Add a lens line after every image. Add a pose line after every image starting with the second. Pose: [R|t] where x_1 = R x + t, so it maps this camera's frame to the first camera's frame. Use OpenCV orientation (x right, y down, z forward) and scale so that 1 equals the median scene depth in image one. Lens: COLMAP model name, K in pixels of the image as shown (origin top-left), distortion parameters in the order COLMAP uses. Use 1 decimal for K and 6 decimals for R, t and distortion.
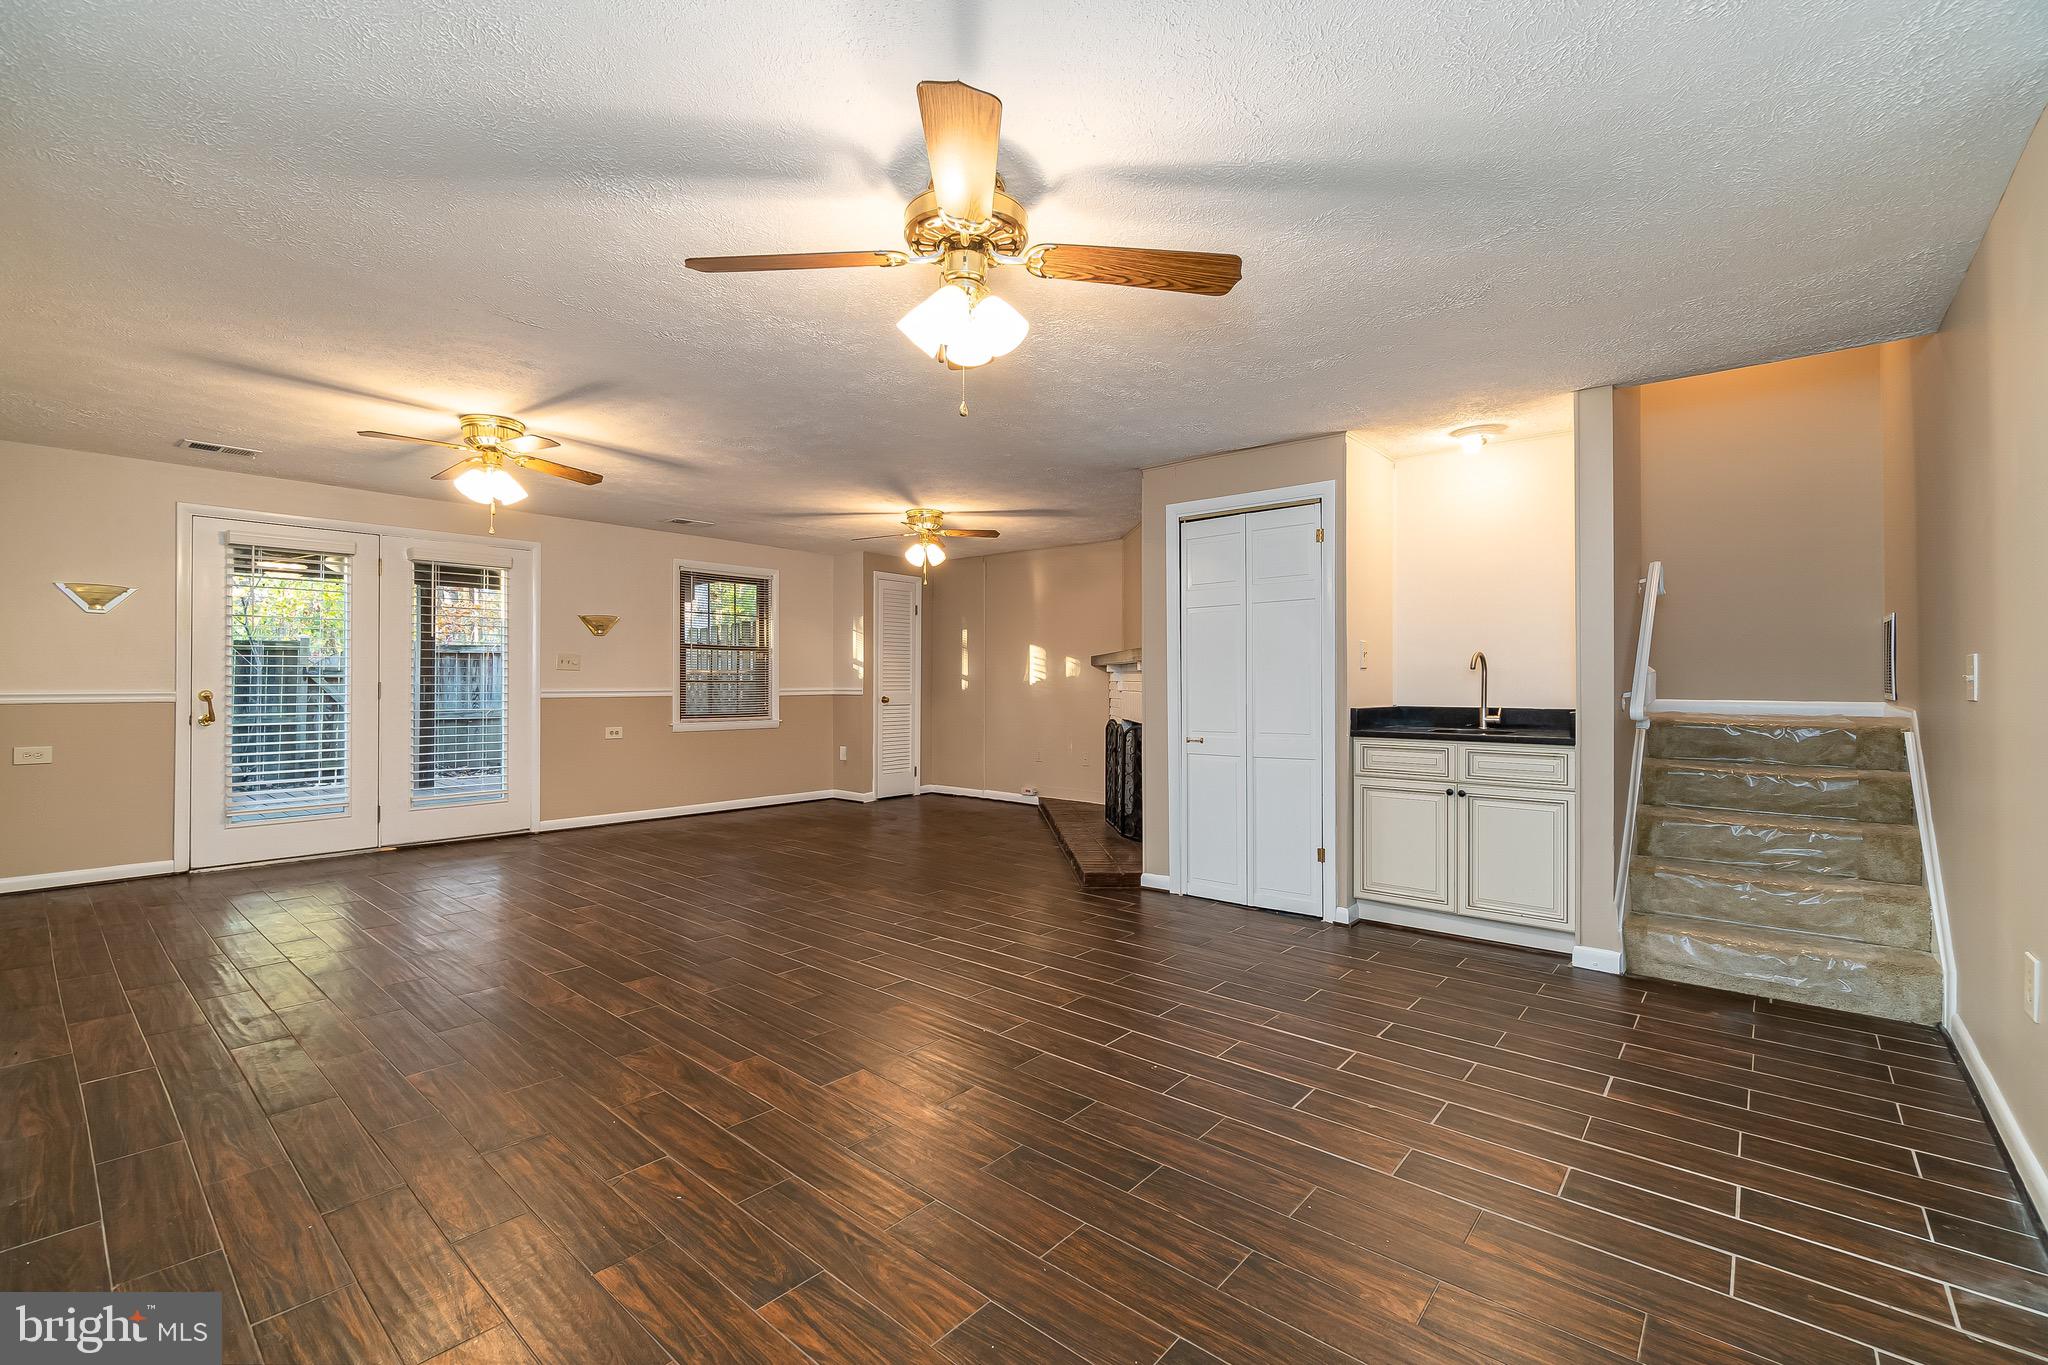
lens RADIAL K [[898.5, 0, 1021.1], [0, 898.5, 675.9], [0, 0, 1]] dist [0.003321, 0.000104]
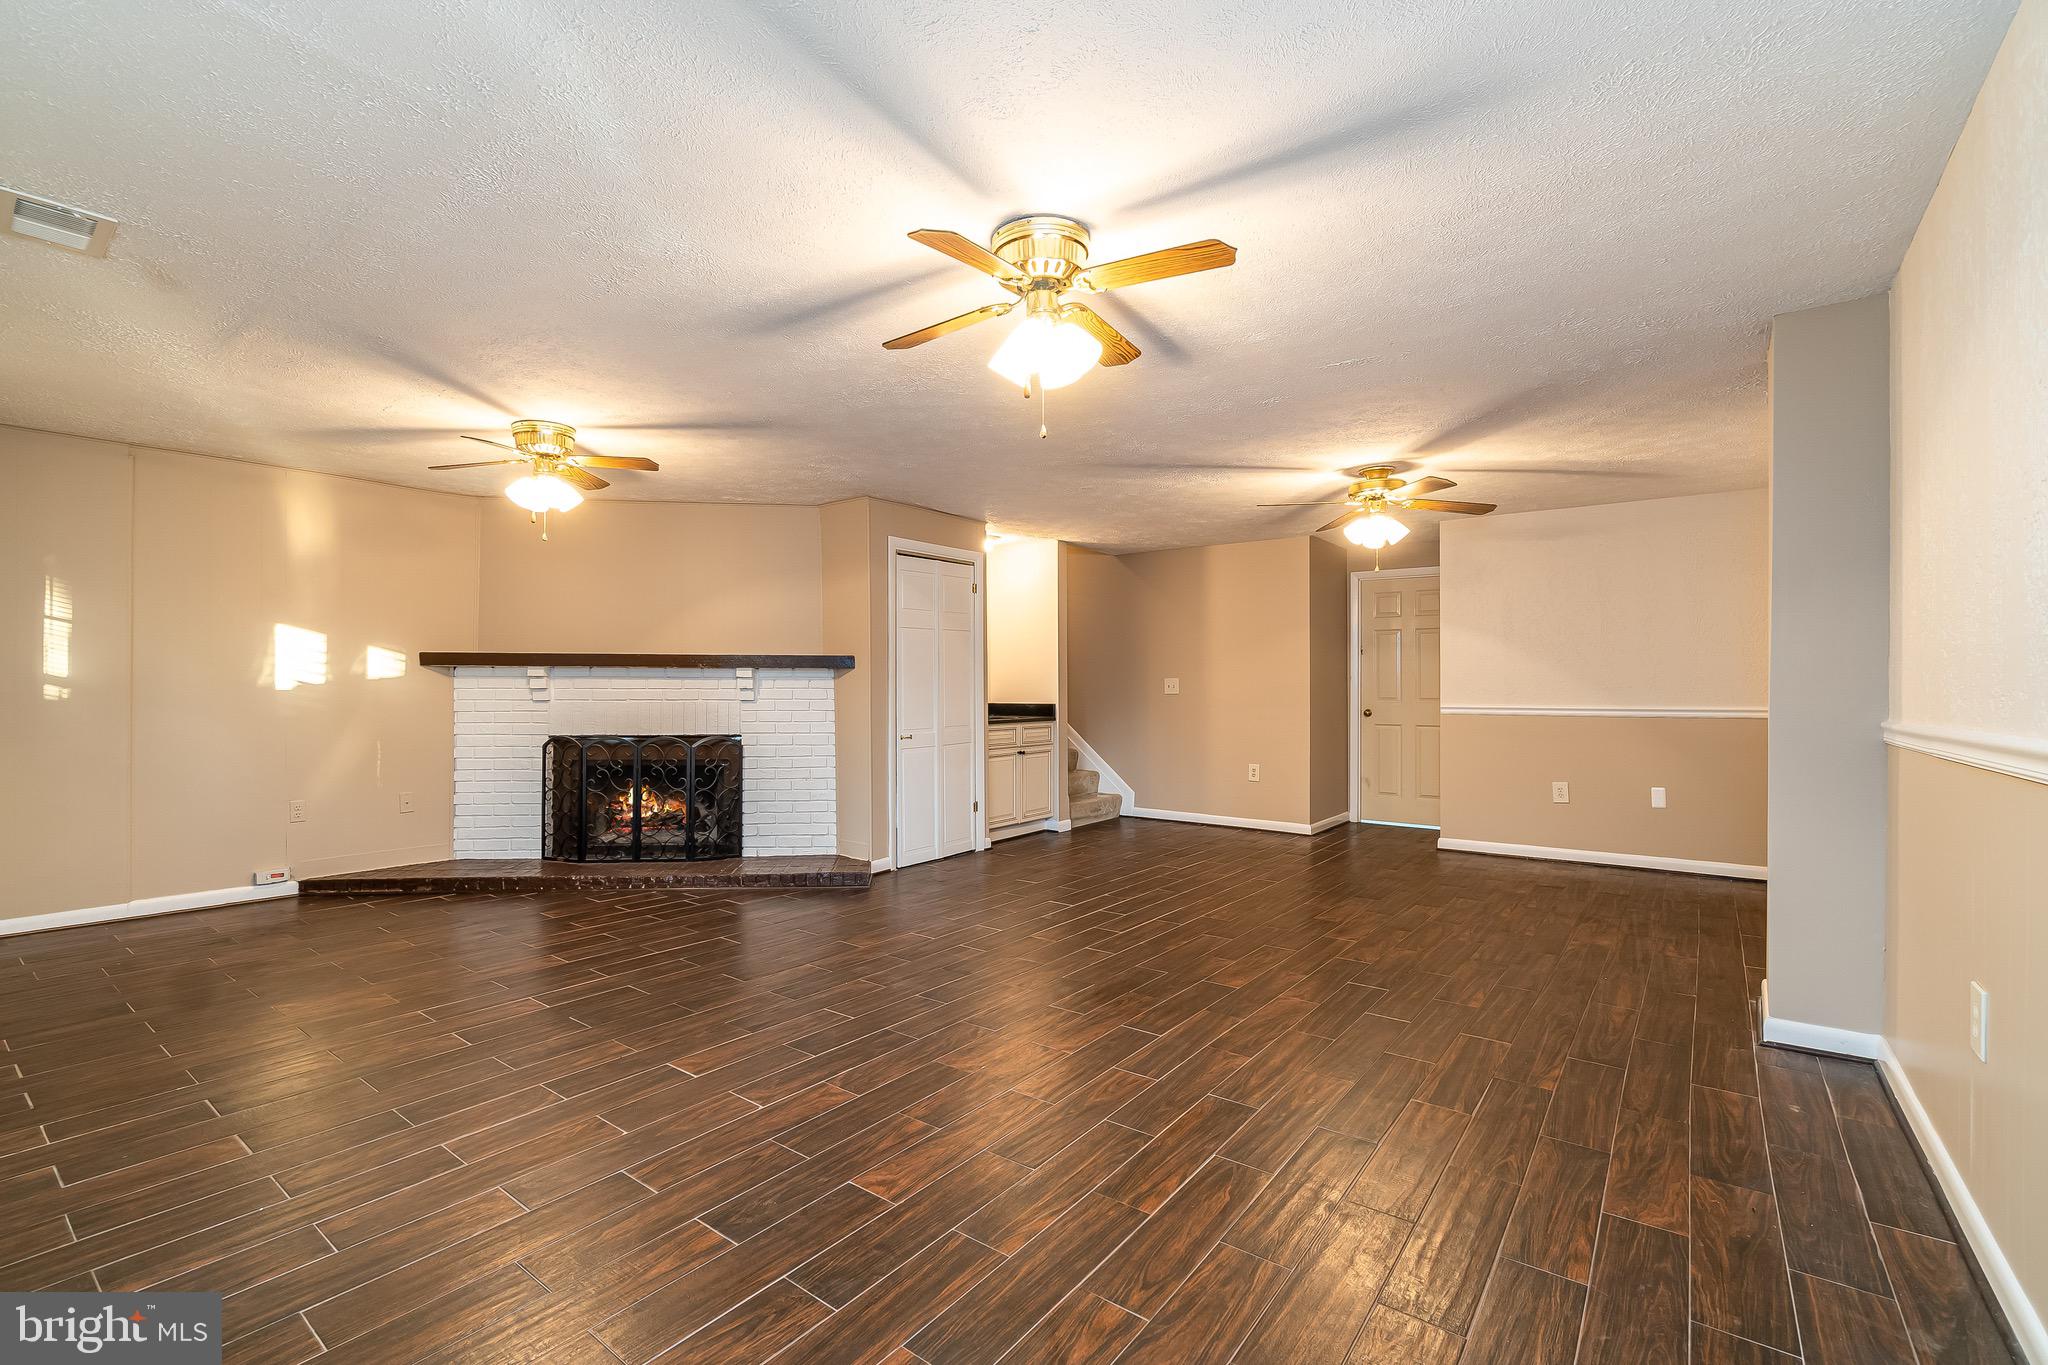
lens RADIAL K [[898.5, 0, 1021.1], [0, 898.5, 675.9], [0, 0, 1]] dist [0.003321, 0.000104]
pose [[-0.077825, 0.010529, 0.996911, -1.287784], [-0.010991, 0.999874, -0.011418, 0.002053], [-0.996906, -0.011845, -0.077700, 1.183429]]
